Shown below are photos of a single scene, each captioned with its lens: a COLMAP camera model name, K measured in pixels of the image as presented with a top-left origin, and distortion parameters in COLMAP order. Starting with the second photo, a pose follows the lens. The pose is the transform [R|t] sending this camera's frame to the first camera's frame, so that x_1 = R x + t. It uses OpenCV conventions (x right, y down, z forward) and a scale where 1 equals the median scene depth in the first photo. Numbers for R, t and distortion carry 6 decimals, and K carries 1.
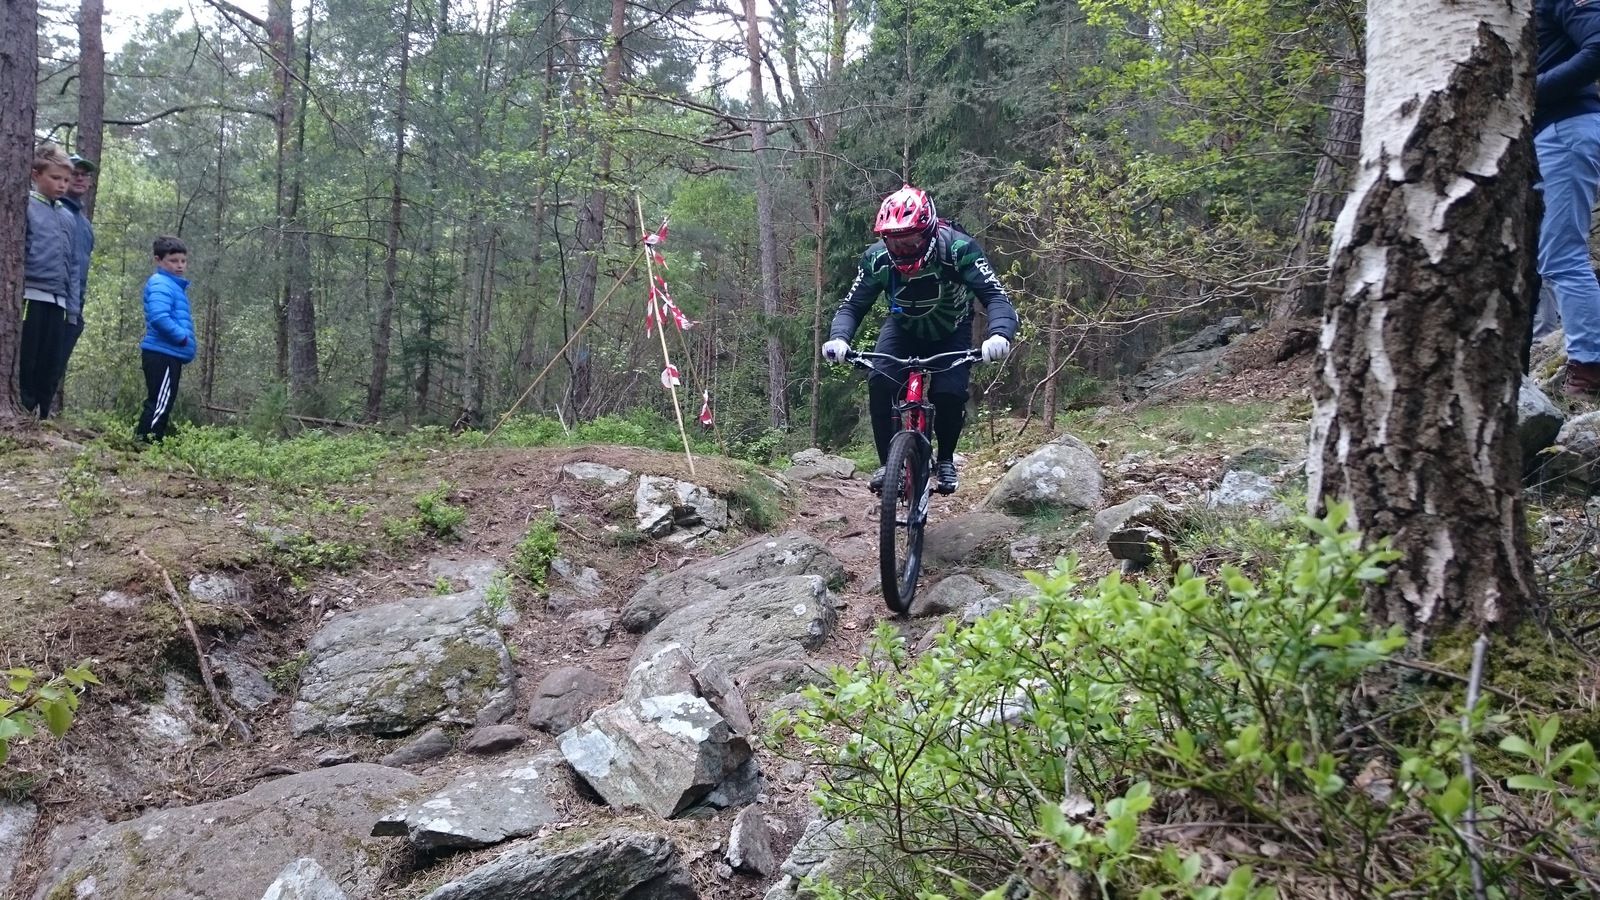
lens RADIAL K [[1152.5, 0, 803.5], [0, 1152.5, 448.5], [0, 0, 1]] dist [0.003309, -0.003433]
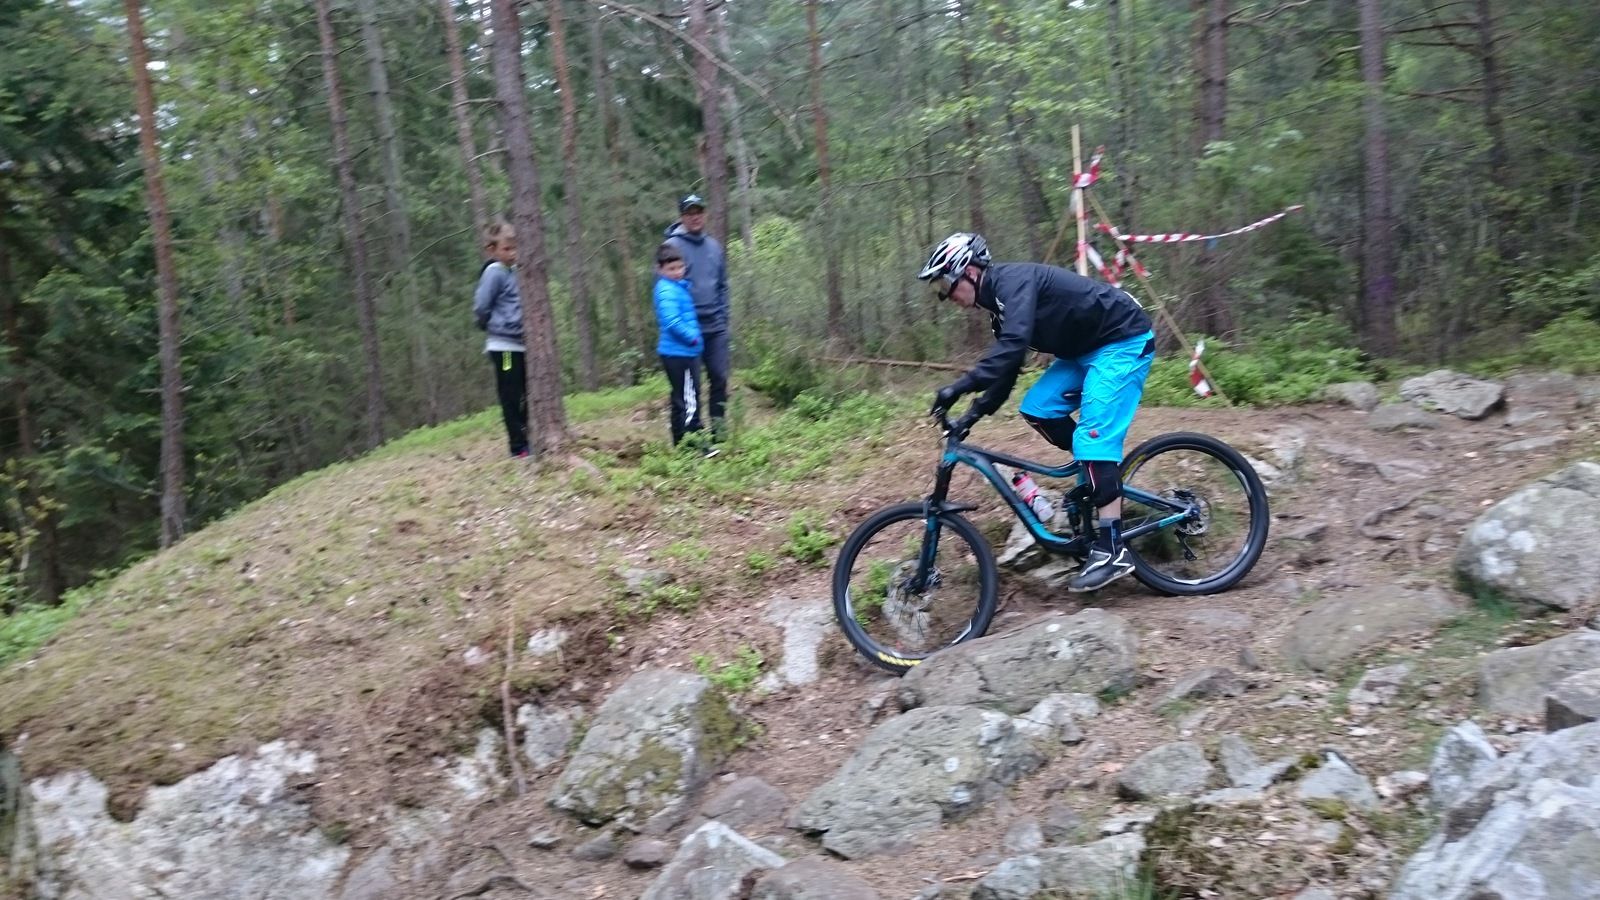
lens RADIAL K [[1160.8, 0, 791.5], [0, 1160.8, 398.7], [0, 0, 1]] dist [0.018789, -0.000596]
pose [[0.714223, -0.017898, -0.699689, 0.517789], [0.110943, 0.989930, 0.087925, -0.210128], [0.691069, -0.140424, 0.709017, 0.387753]]
